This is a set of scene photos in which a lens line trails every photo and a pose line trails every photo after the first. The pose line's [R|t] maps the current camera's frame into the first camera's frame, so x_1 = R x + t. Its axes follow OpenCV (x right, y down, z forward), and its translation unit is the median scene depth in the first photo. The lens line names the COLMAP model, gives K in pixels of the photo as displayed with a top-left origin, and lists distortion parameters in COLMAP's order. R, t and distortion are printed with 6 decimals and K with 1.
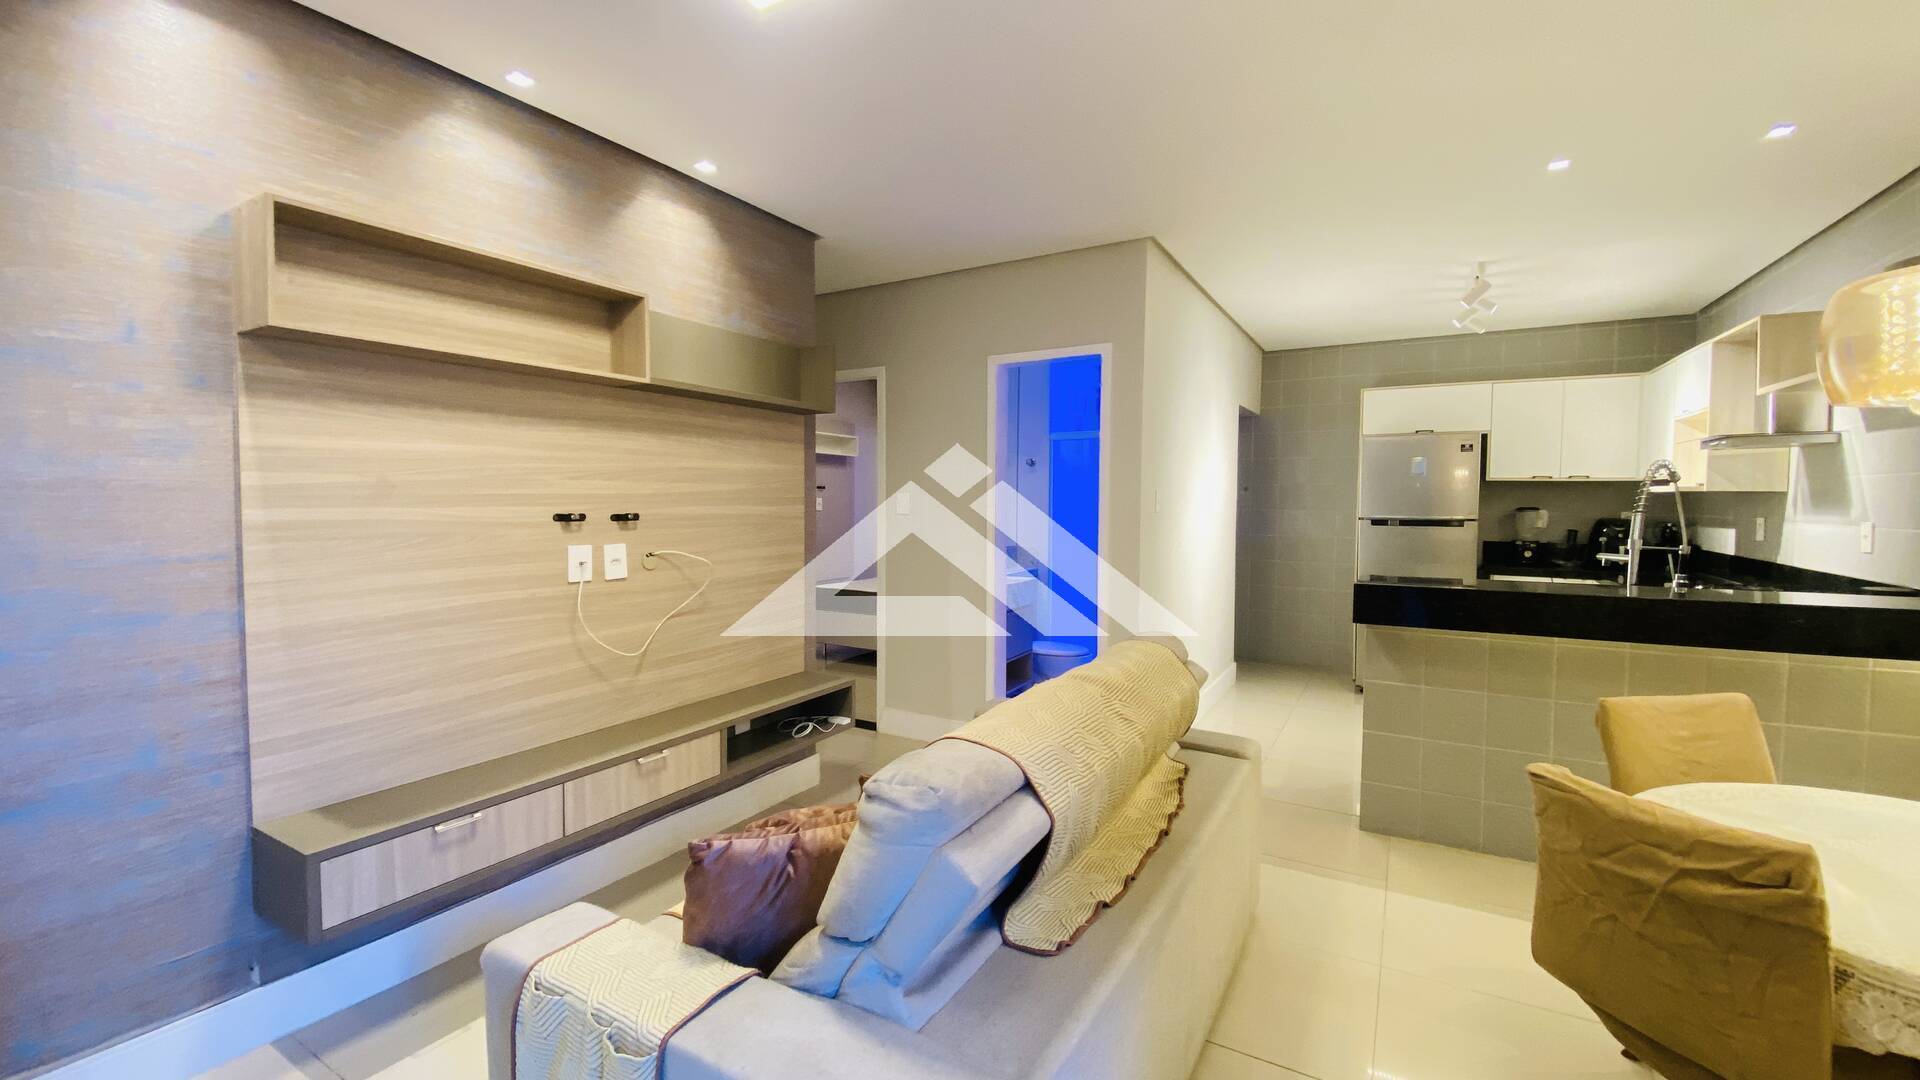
lens RADIAL K [[781.7, 0, 963.3], [0, 781.7, 535.4], [0, 0, 1]] dist [0.009717, -0.015878]
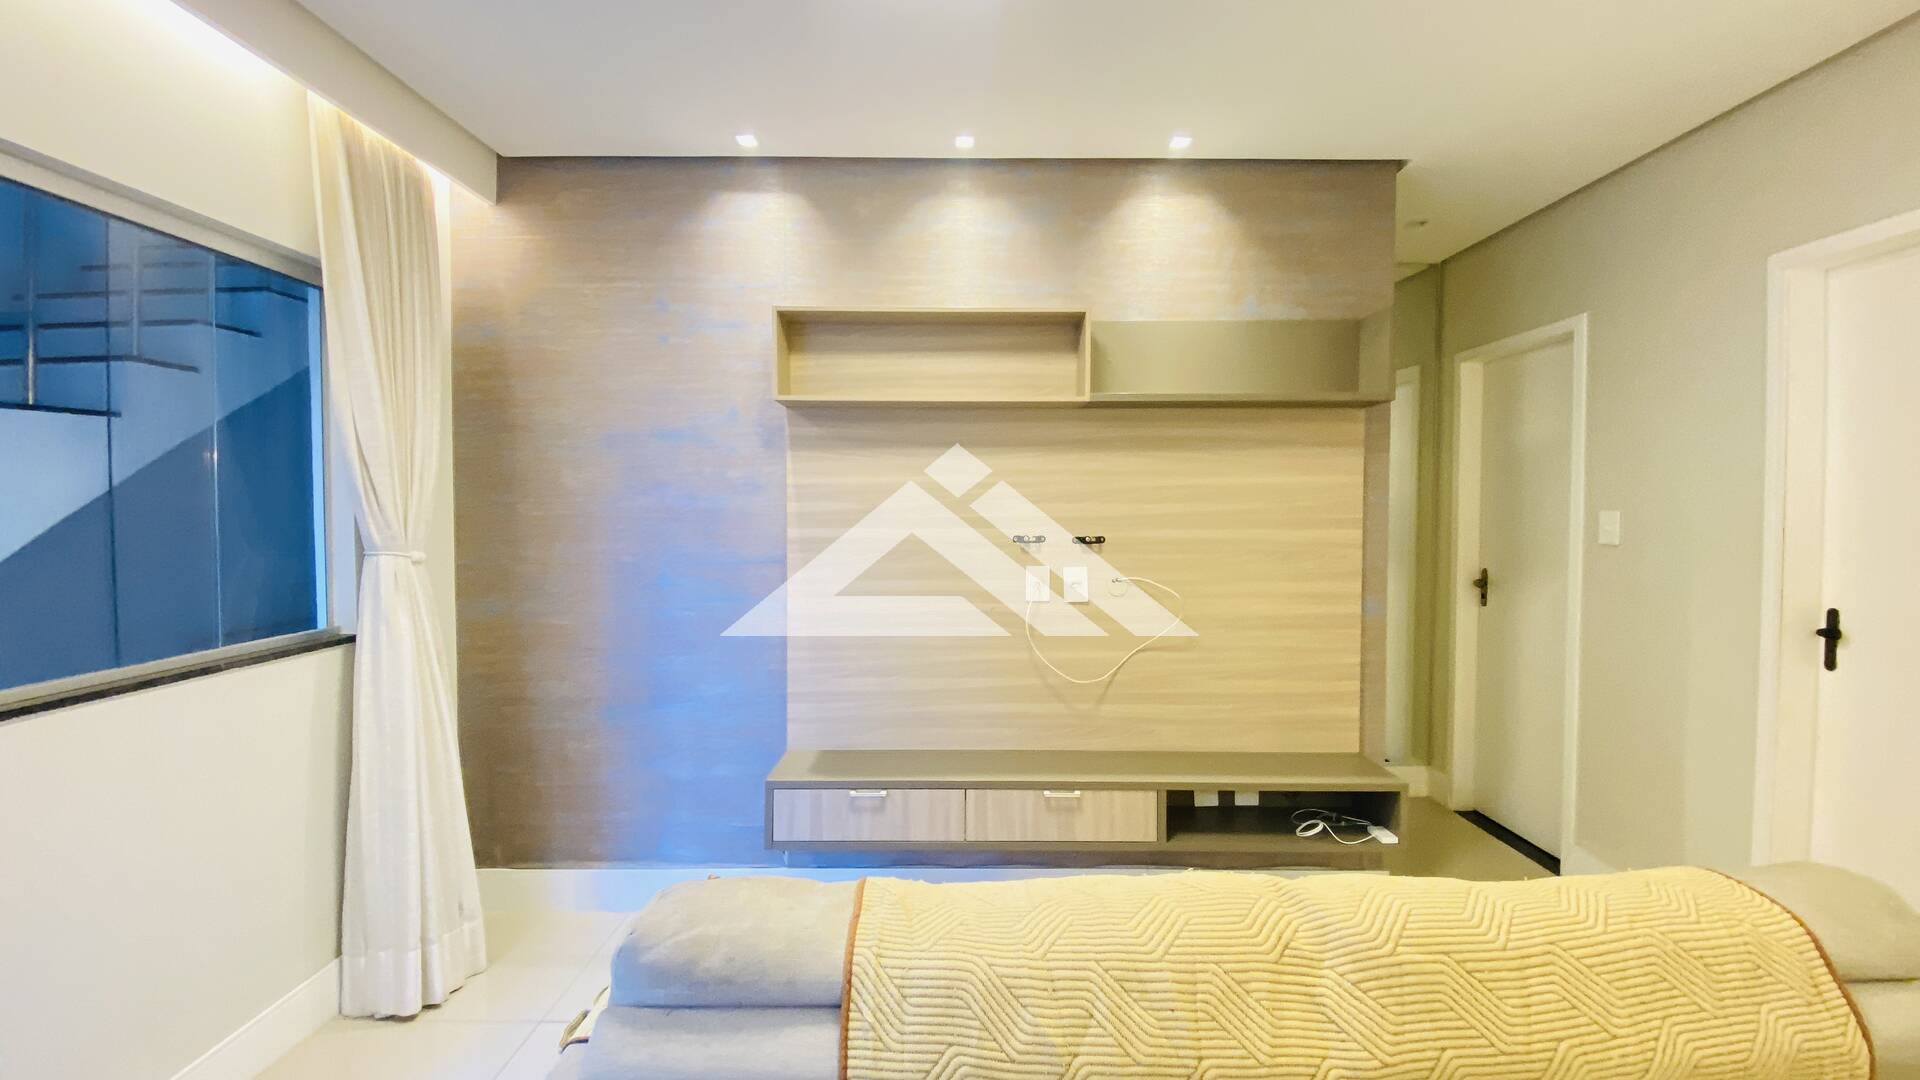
lens RADIAL K [[758.1, 0, 951.6], [0, 758.1, 542.8], [0, 0, 1]] dist [0.020007, -0.000624]
pose [[0.490906, 0.020186, -0.870979, 0.302454], [-0.040401, 0.999183, 0.000387, -0.013351], [0.870275, 0.034999, 0.491320, 0.387218]]
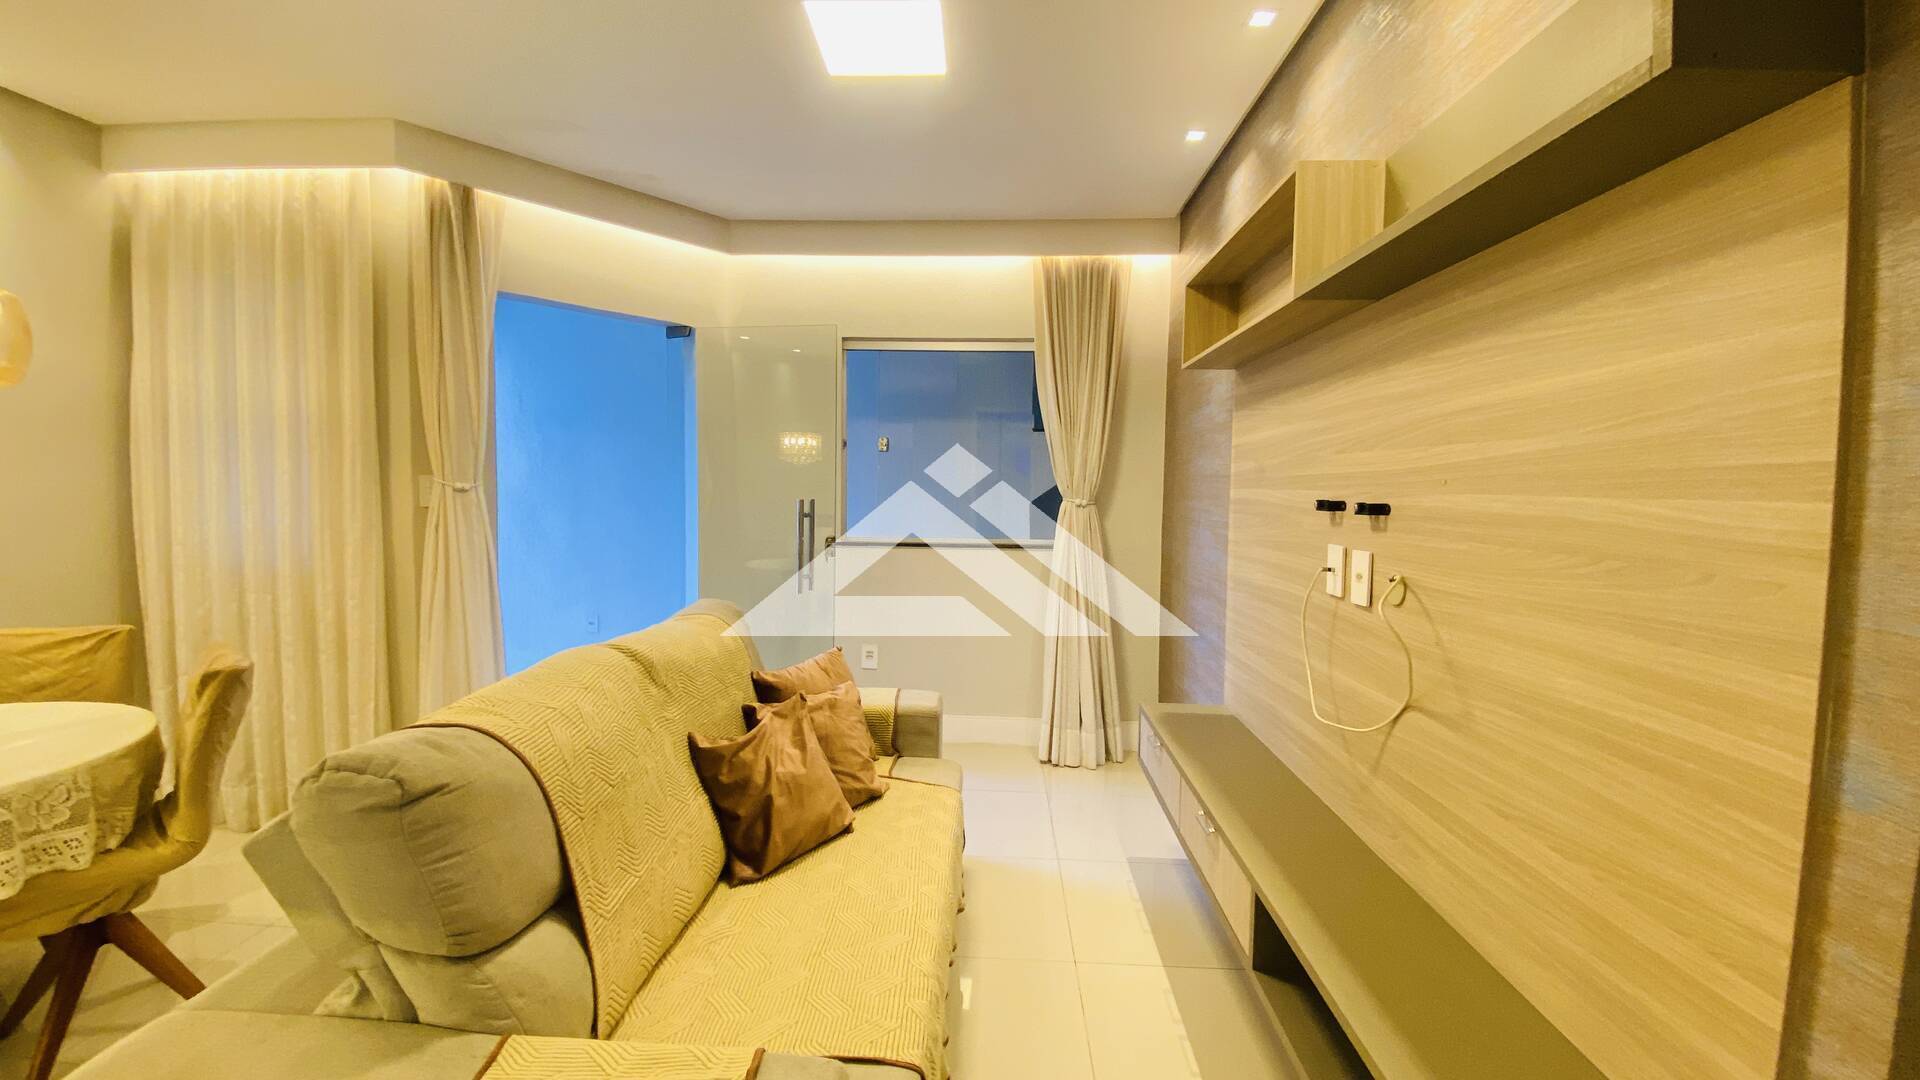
lens RADIAL K [[781.7, 0, 962.9], [0, 781.7, 528.8], [0, 0, 1]] dist [0.009717, -0.015878]
pose [[-0.886431, 0.012053, -0.462704, 0.133702], [-0.036524, 0.994722, 0.095883, -0.054861], [0.461417, 0.101893, -0.881313, 1.382503]]
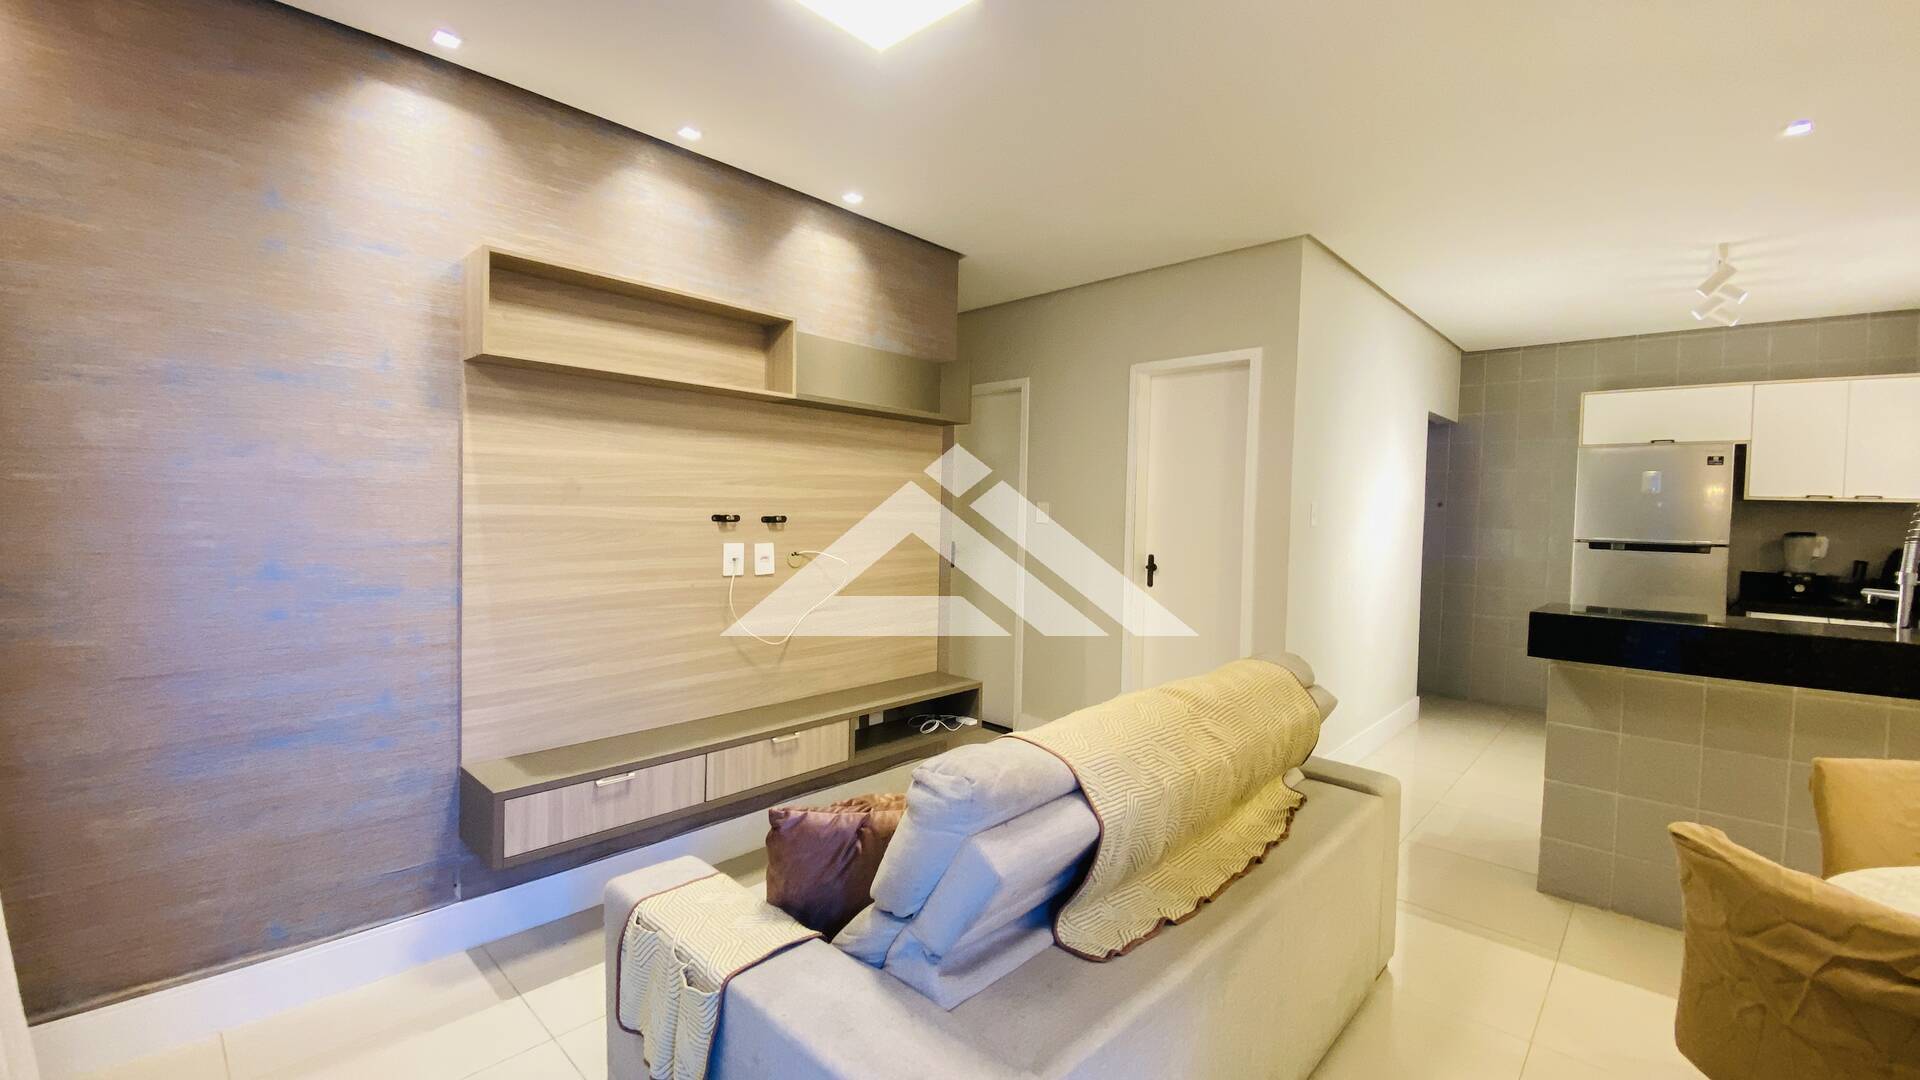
lens RADIAL K [[781.7, 0, 963.8], [0, 781.7, 536.1], [0, 0, 1]] dist [0.009717, -0.015878]
pose [[0.973783, 0.025858, -0.226006, 0.078755], [-0.028784, 0.999539, -0.009660, 0.003498], [0.225652, 0.015912, 0.974078, -0.011840]]
